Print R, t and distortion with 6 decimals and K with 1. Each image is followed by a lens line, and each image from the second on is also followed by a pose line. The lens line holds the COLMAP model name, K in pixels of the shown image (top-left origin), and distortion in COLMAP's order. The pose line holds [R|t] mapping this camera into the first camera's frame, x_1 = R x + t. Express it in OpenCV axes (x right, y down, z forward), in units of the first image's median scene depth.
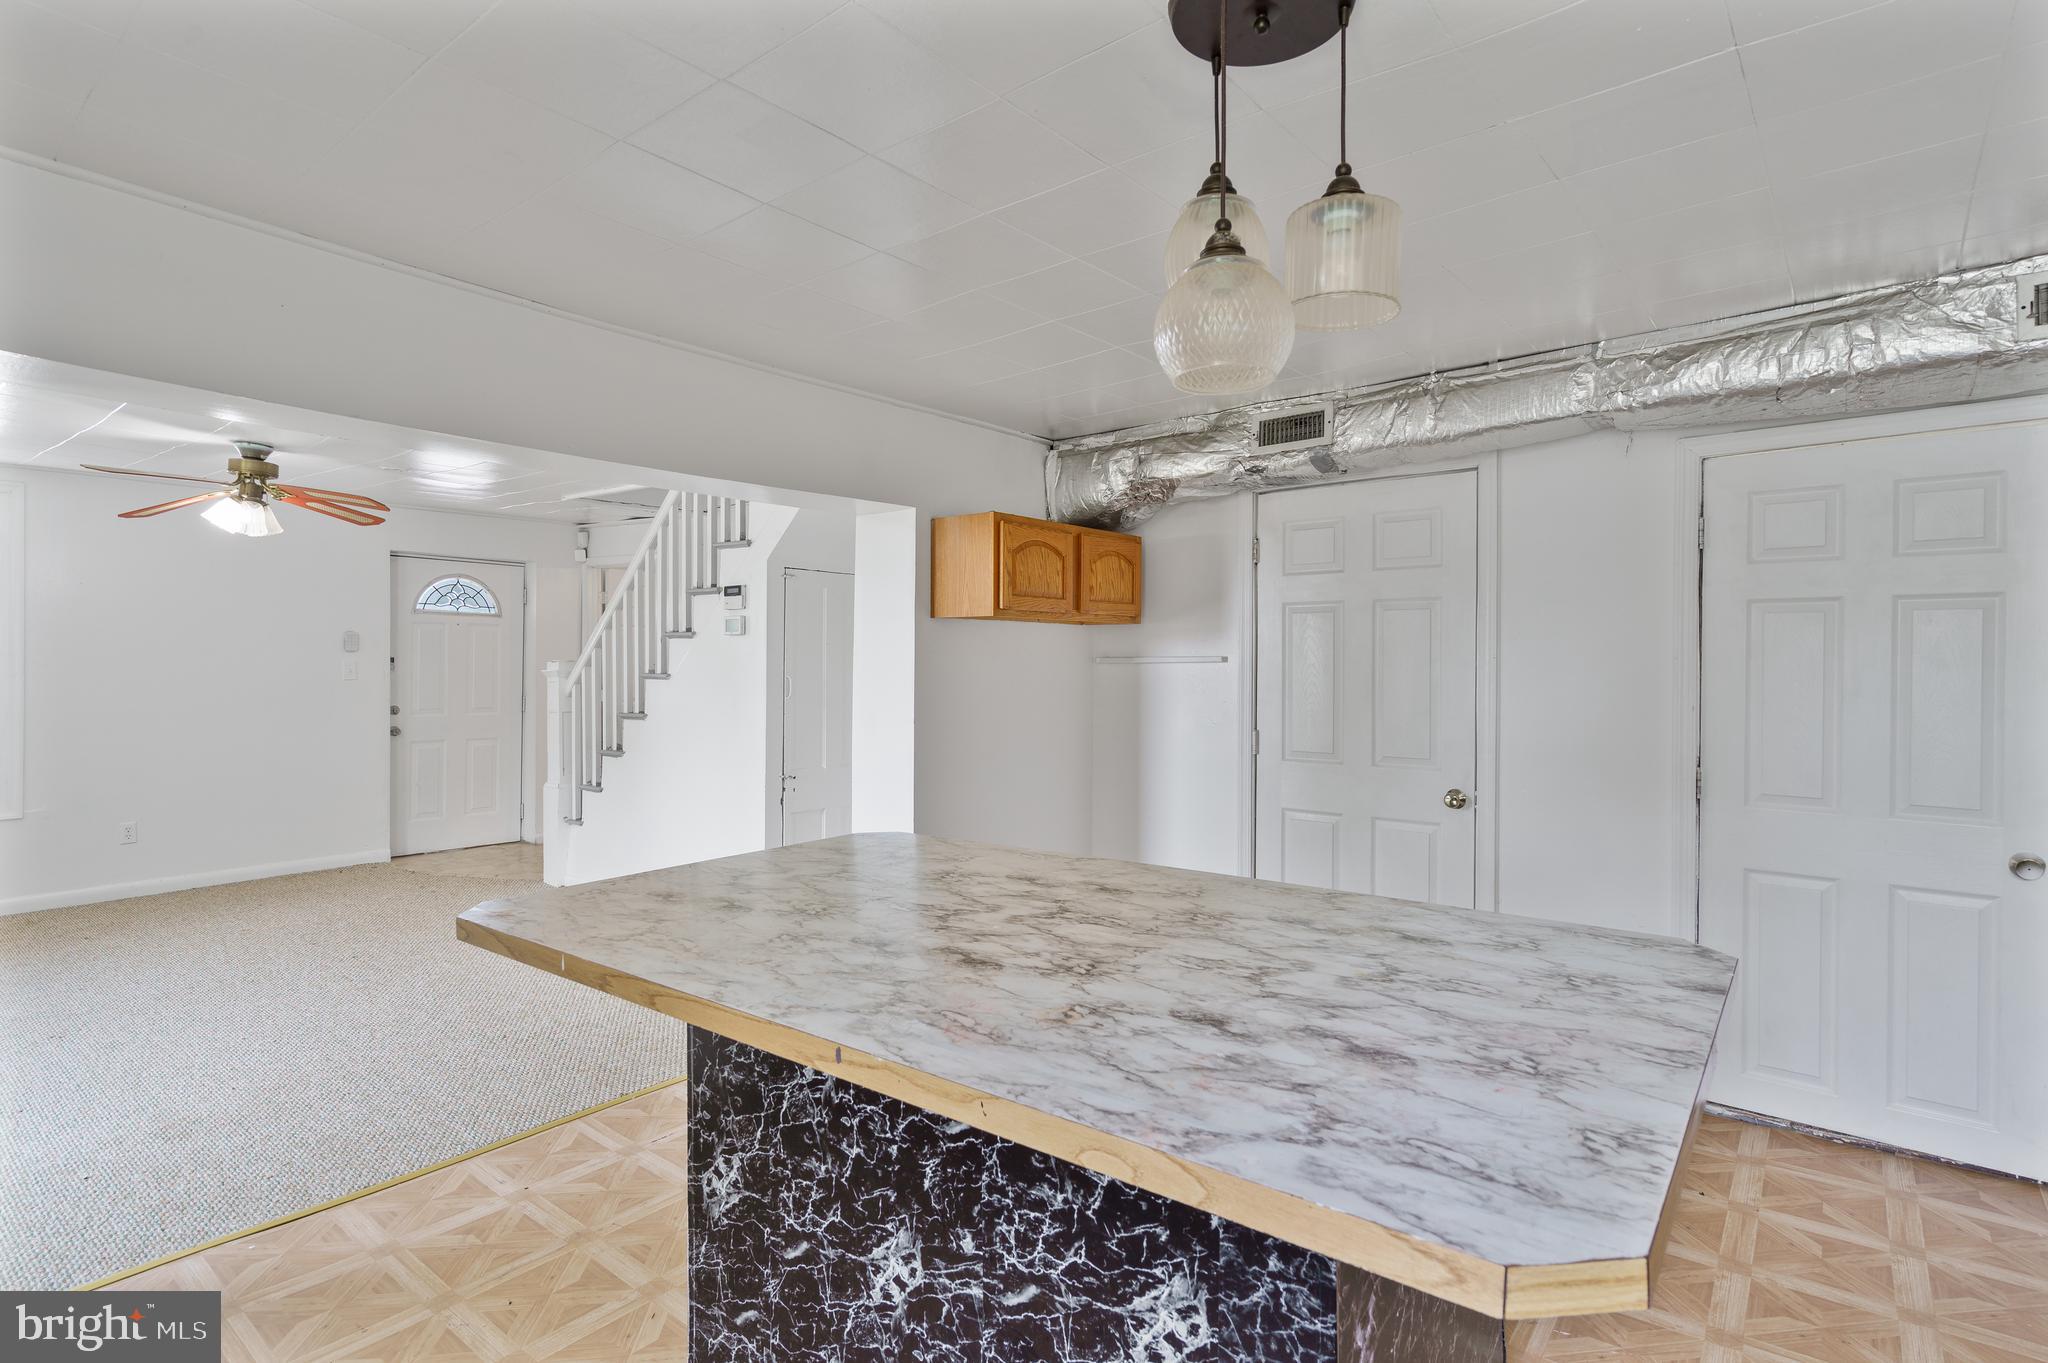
lens RADIAL K [[1007.1, 0, 1019.9], [0, 1007.1, 666.4], [0, 0, 1]] dist [0.004991, -0.001479]
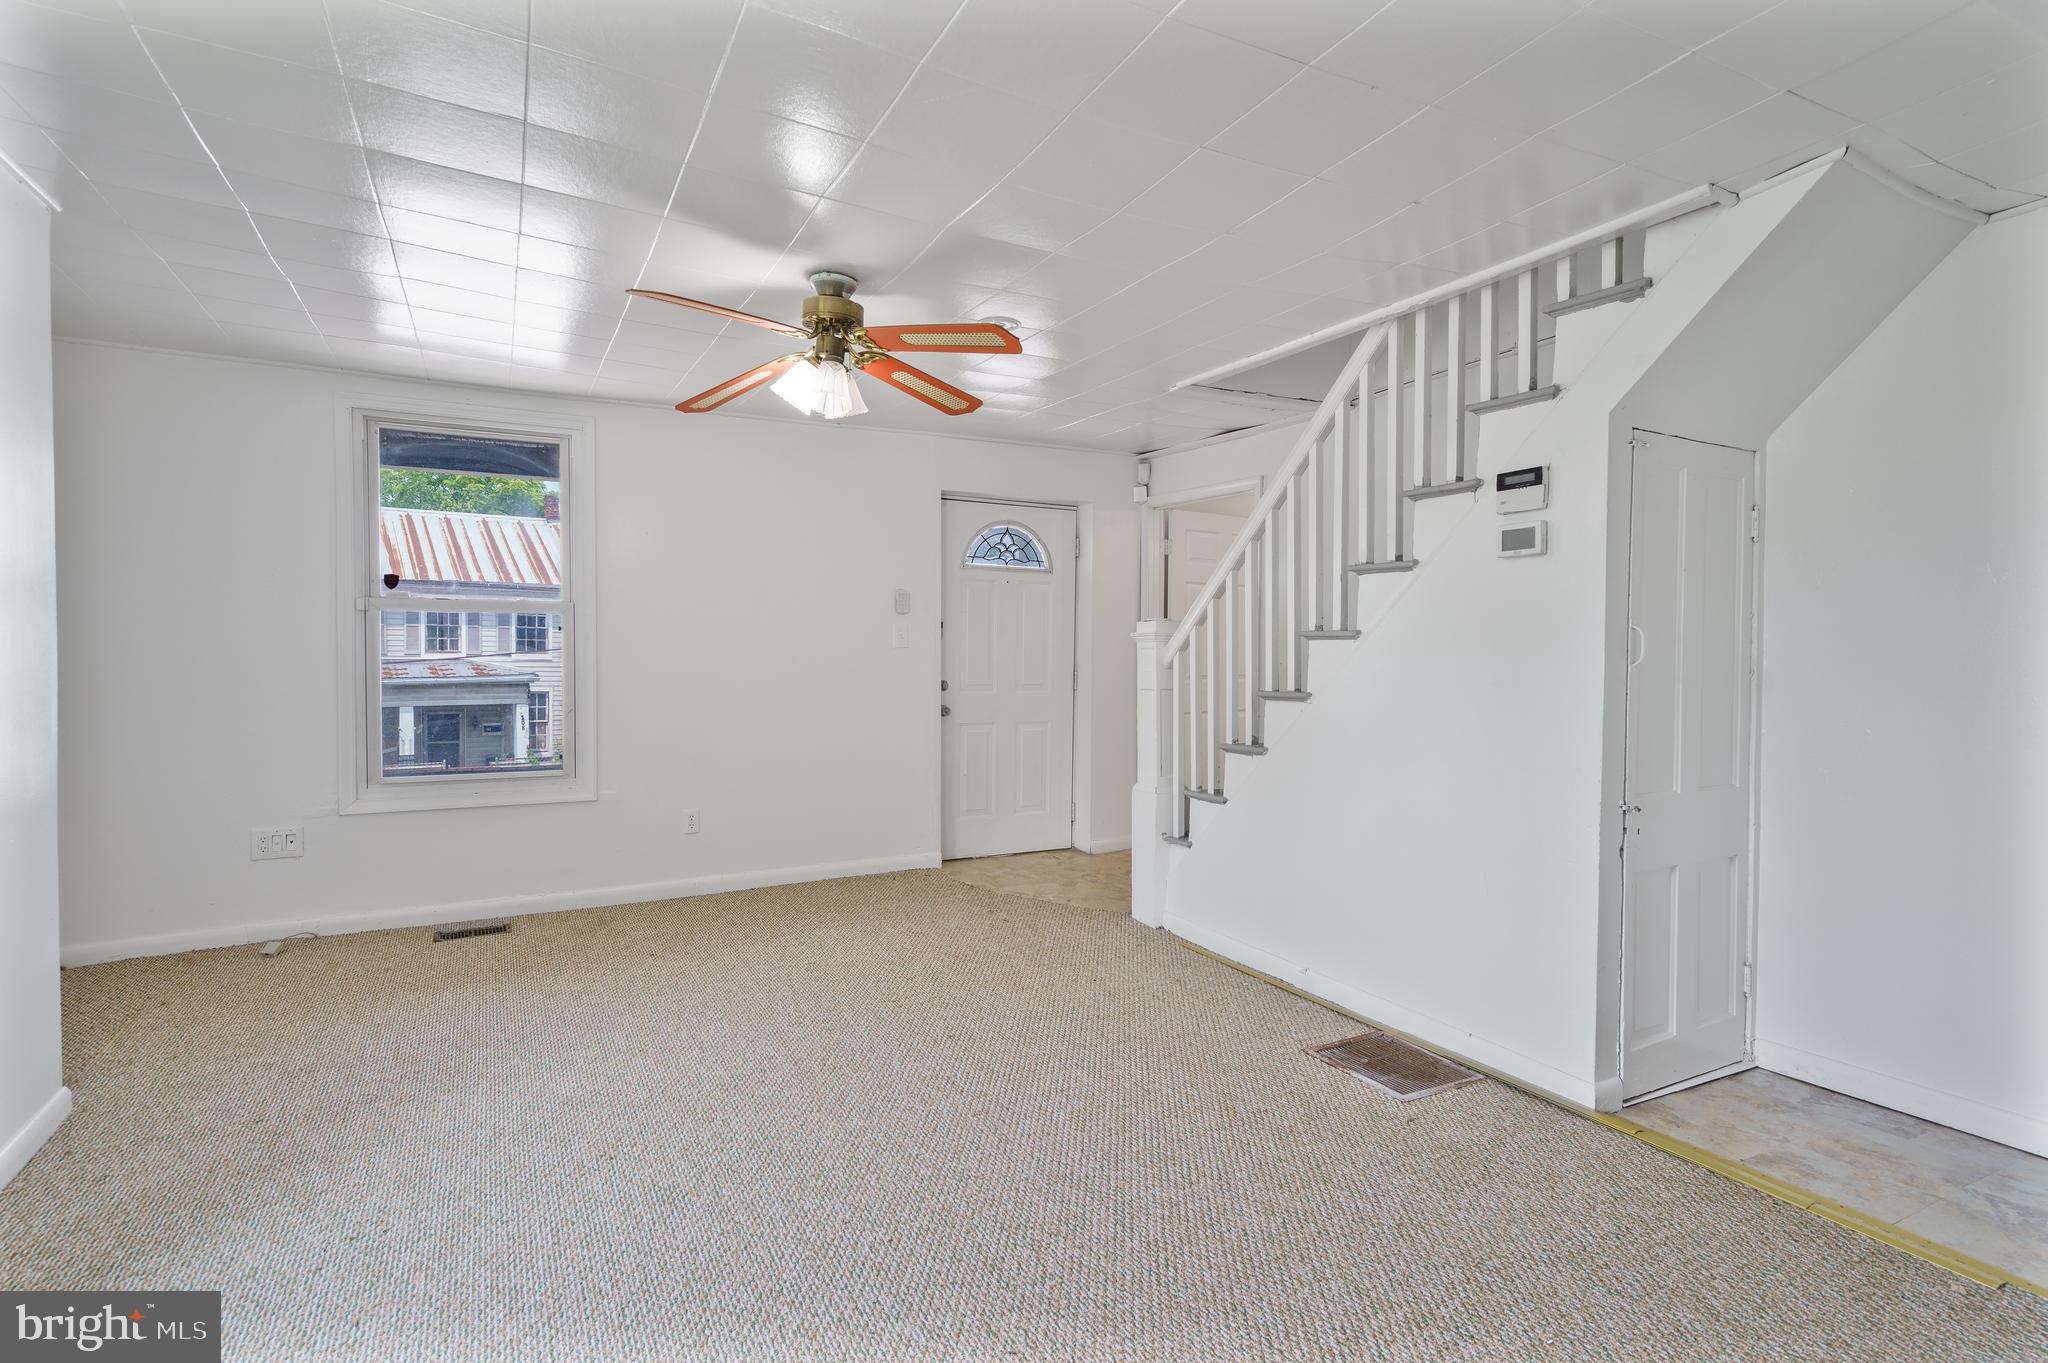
lens RADIAL K [[1007.1, 0, 1041.4], [0, 1007.1, 681.0], [0, 0, 1]] dist [0.004991, -0.001479]
pose [[0.924786, 0.009980, -0.380356, -0.284669], [0.000215, 0.999642, 0.026752, 0.021781], [0.380487, -0.024821, 0.924453, 0.326360]]
